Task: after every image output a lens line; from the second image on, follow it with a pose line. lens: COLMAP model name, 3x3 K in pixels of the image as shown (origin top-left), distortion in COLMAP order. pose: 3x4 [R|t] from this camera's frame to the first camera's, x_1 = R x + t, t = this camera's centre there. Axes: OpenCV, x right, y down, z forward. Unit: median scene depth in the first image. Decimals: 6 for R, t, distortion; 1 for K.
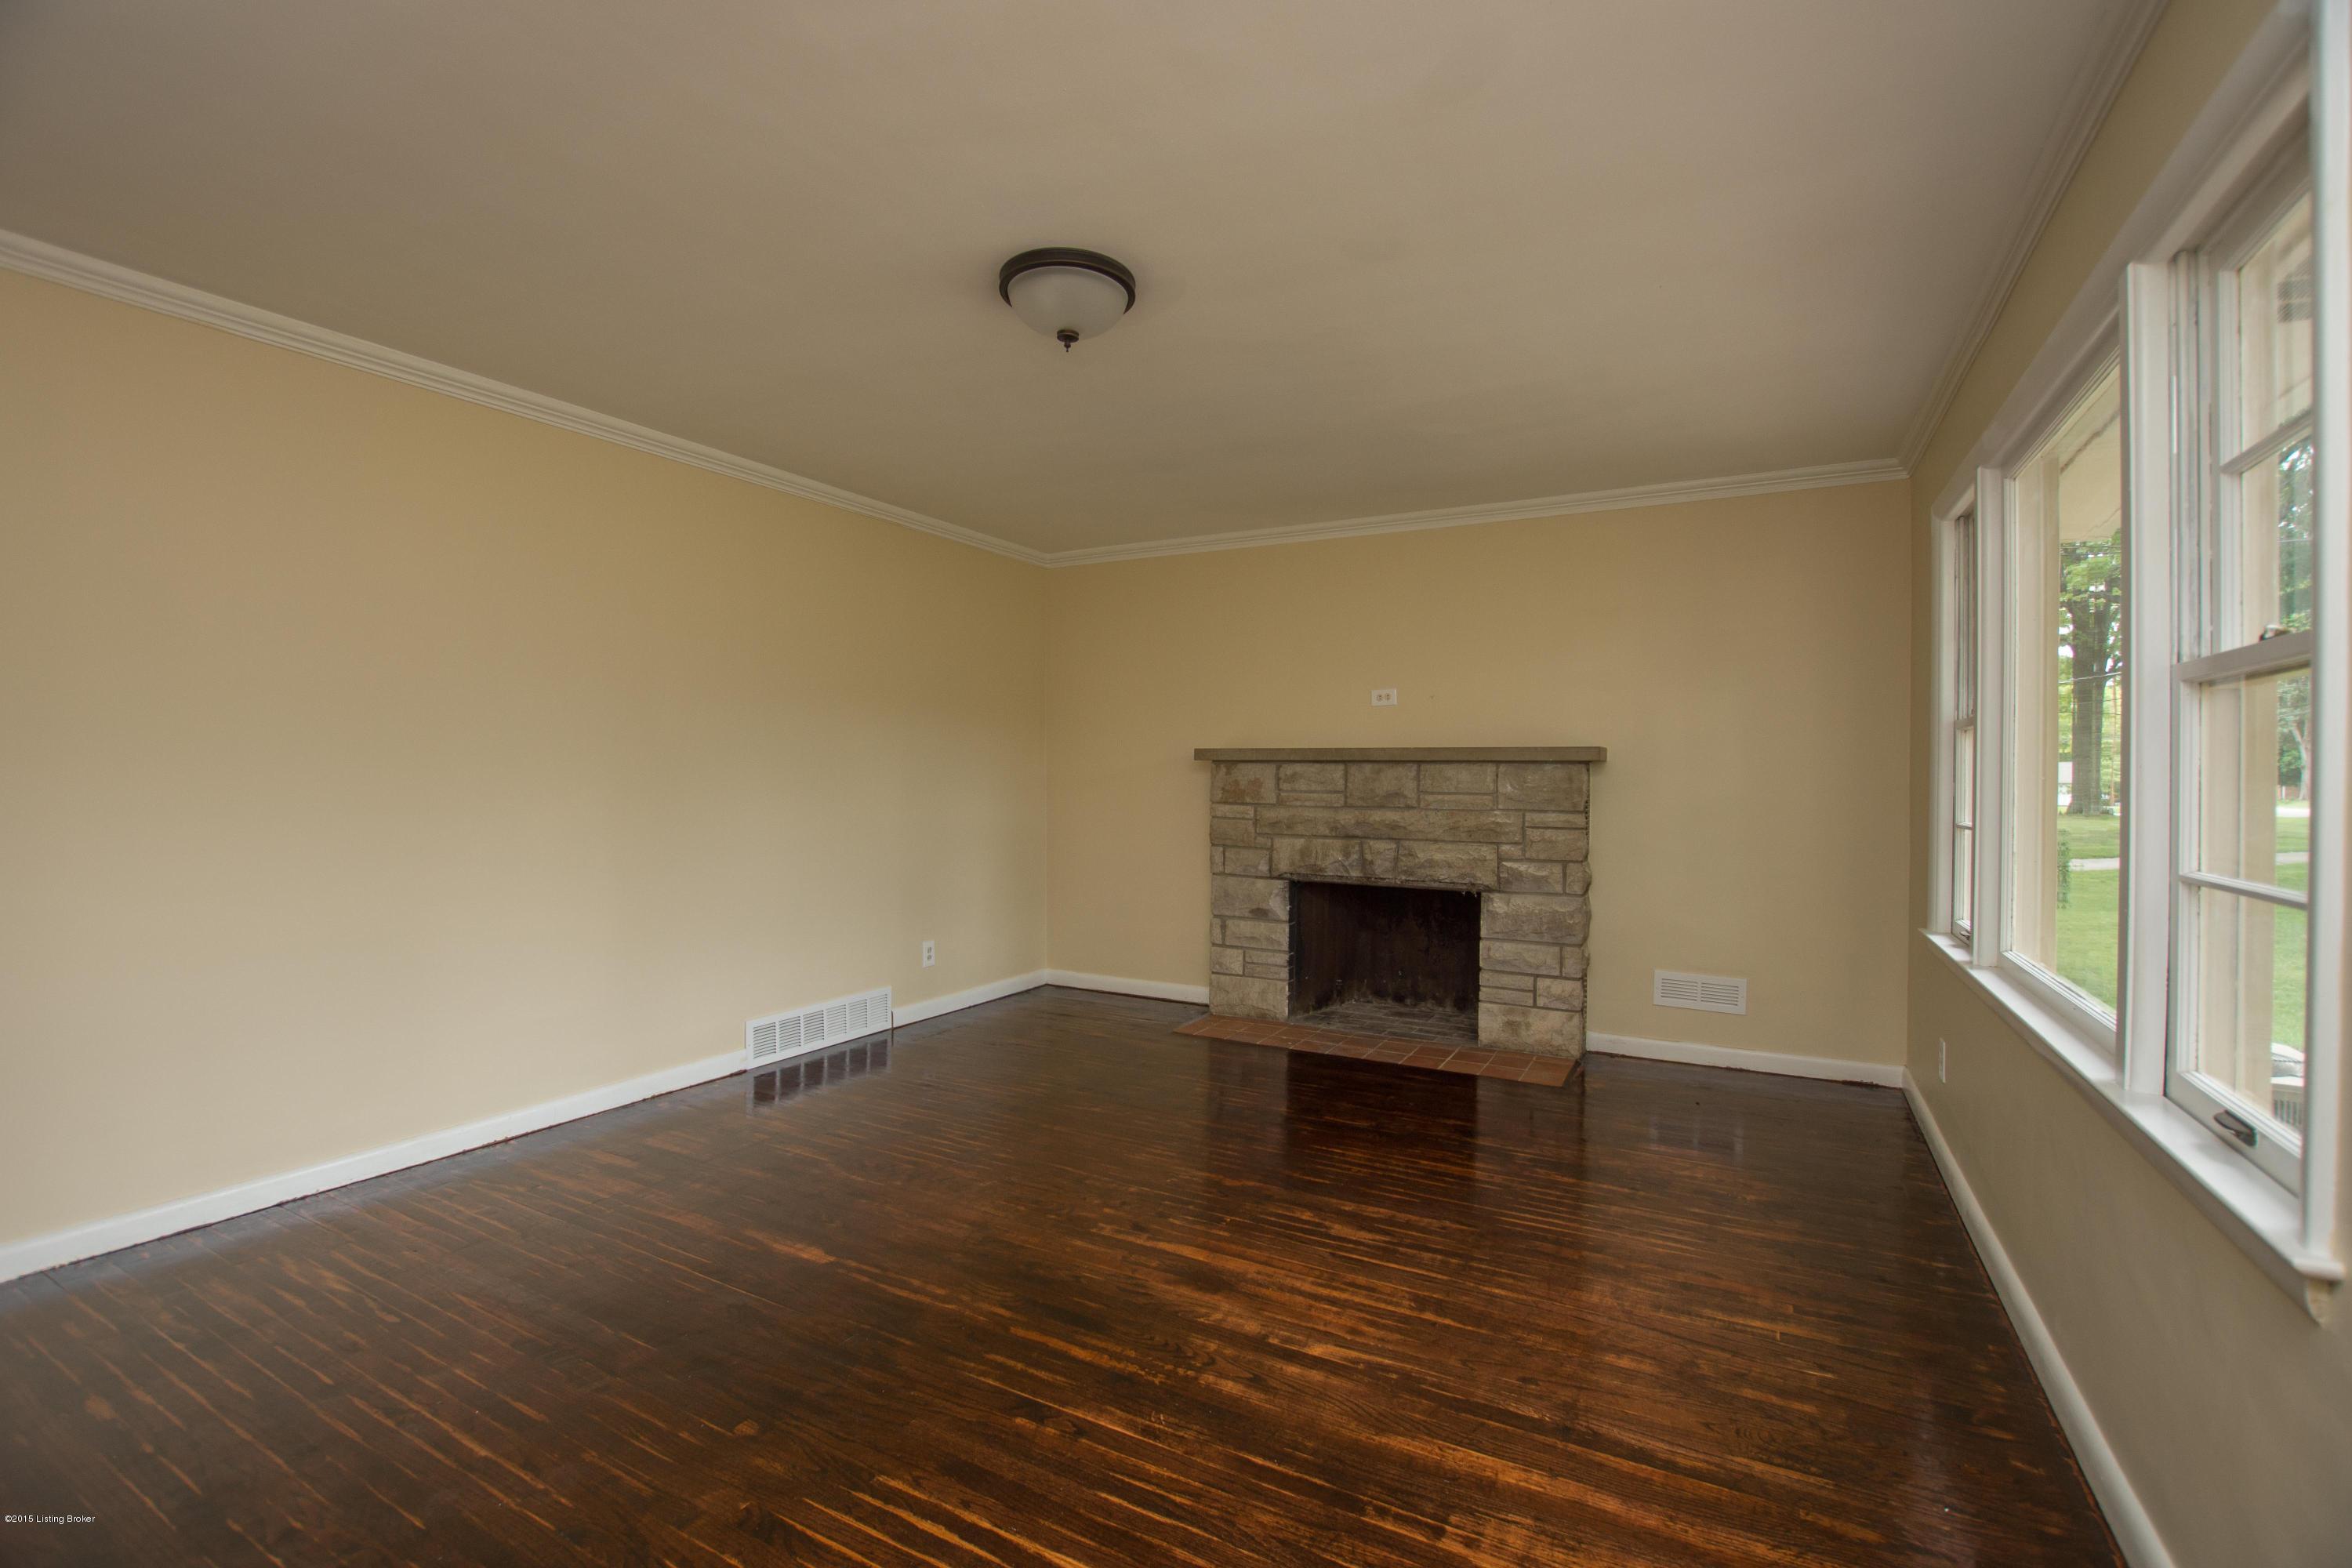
lens RADIAL K [[1046.5, 0, 1176.0], [0, 1046.5, 784.0], [0, 0, 1]] dist [-0.033650, 0.000736]
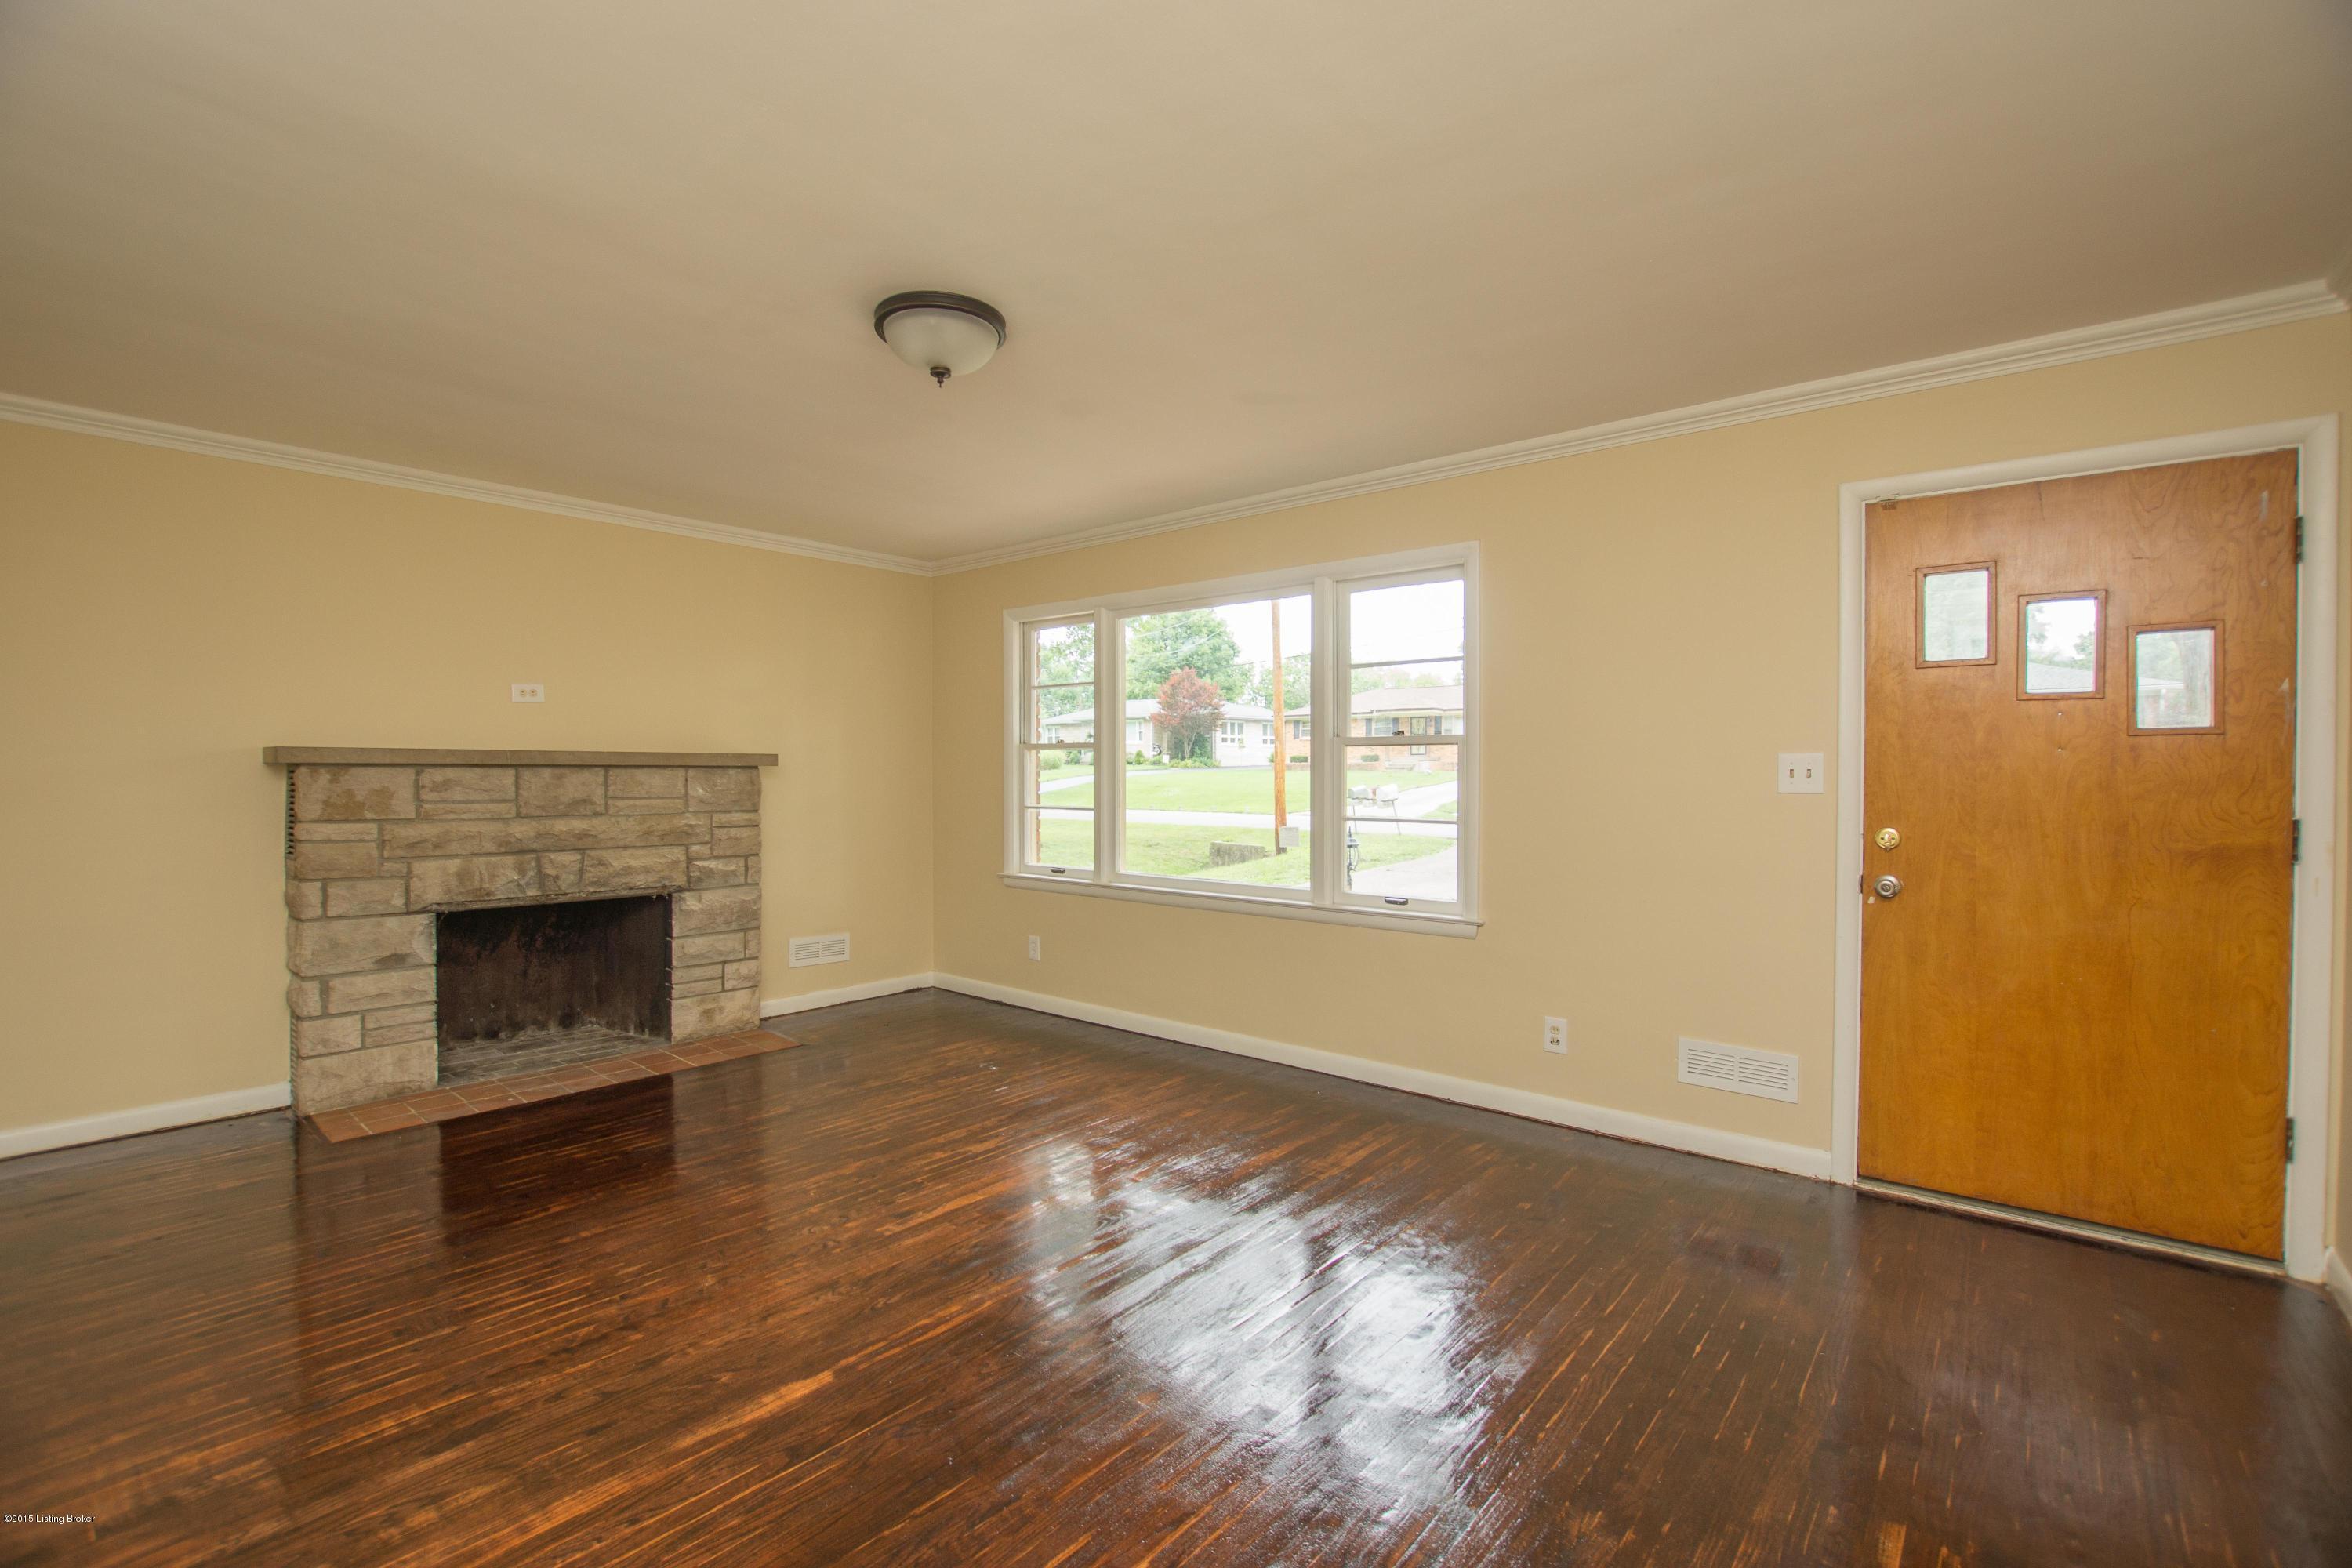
lens RADIAL K [[1046.5, 0, 1176.0], [0, 1046.5, 784.0], [0, 0, 1]] dist [-0.033650, 0.000736]
pose [[0.188199, -0.017829, 0.981969, -0.604335], [0.009866, 0.999819, 0.016262, -0.015422], [-0.982081, 0.006628, 0.188340, 0.313059]]
